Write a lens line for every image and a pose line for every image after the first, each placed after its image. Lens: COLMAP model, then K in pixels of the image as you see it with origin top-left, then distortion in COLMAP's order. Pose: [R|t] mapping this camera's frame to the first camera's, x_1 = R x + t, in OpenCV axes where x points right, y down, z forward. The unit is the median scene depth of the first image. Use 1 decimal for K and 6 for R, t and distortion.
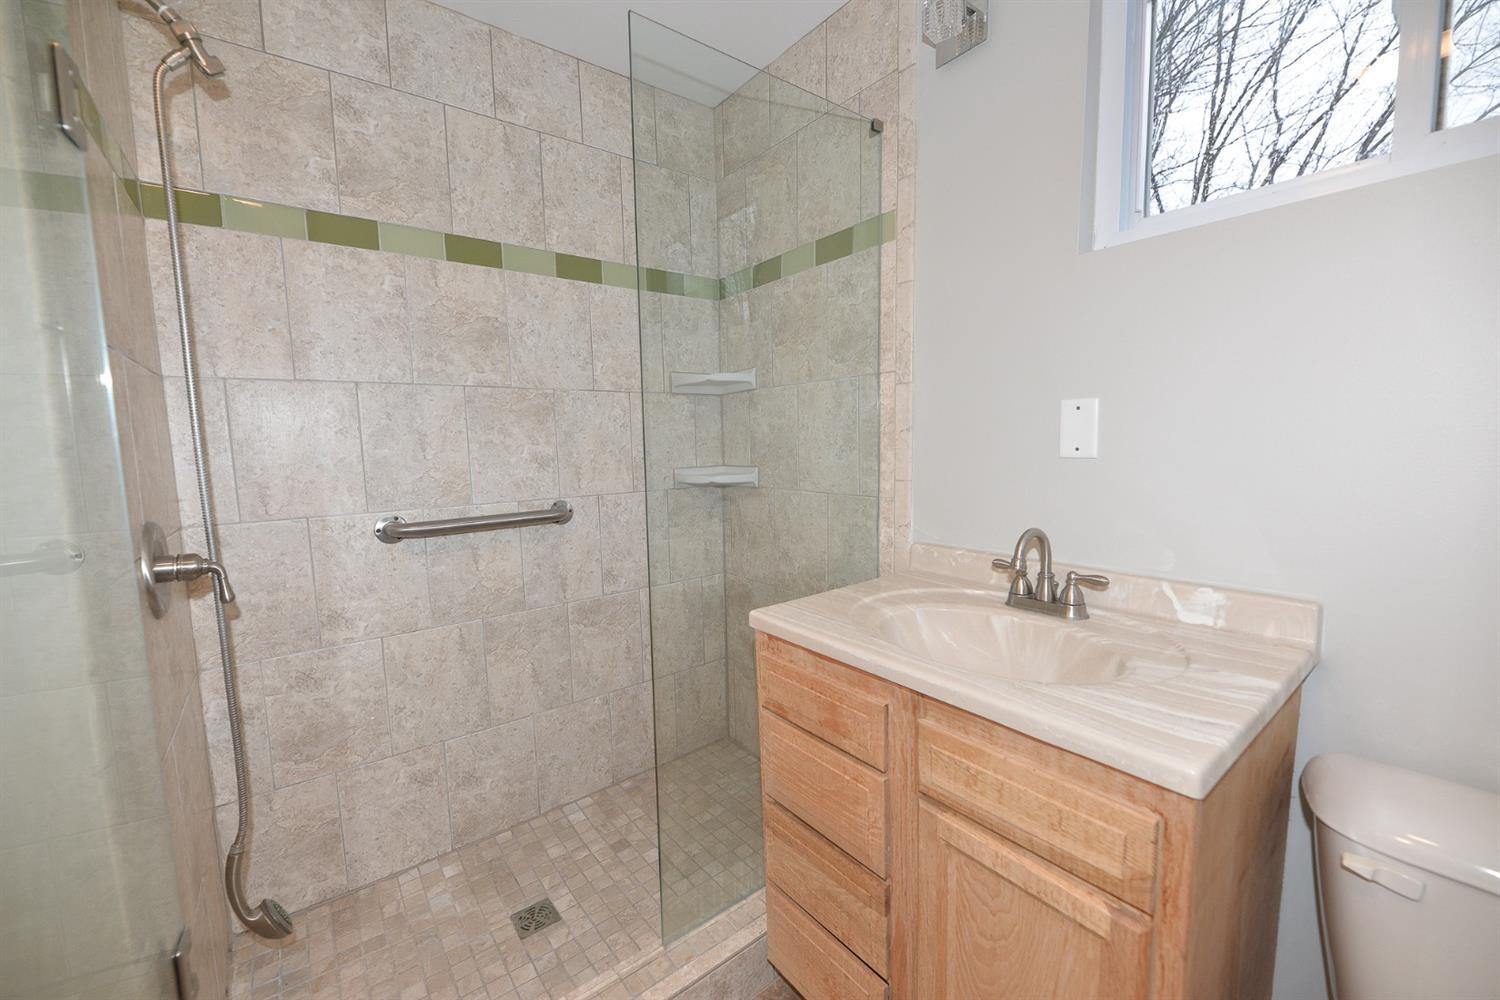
lens RADIAL K [[600.8, 0, 750.7], [0, 600.8, 503.3], [0, 0, 1]] dist [-0.002382, -0.000573]
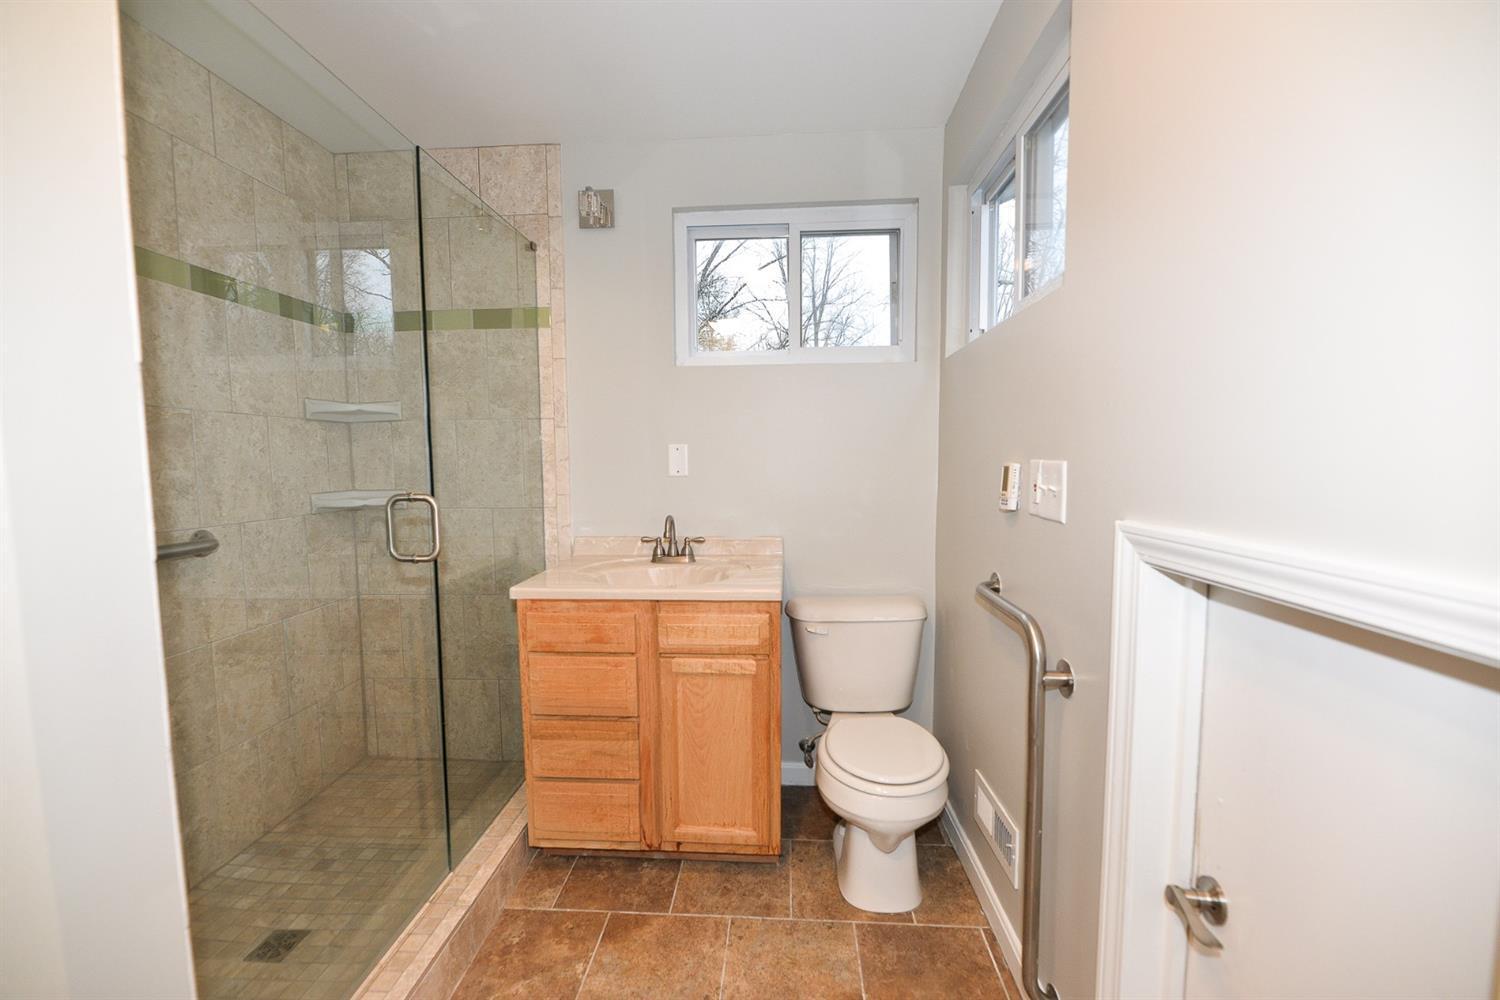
lens RADIAL K [[600.8, 0, 748.2], [0, 600.8, 502.4], [0, 0, 1]] dist [-0.002382, -0.000573]
pose [[0.653522, -0.040091, 0.755845, -0.517987], [0.077118, 0.996927, -0.013799, 0.032917], [-0.752969, 0.067307, 0.654605, -0.255268]]
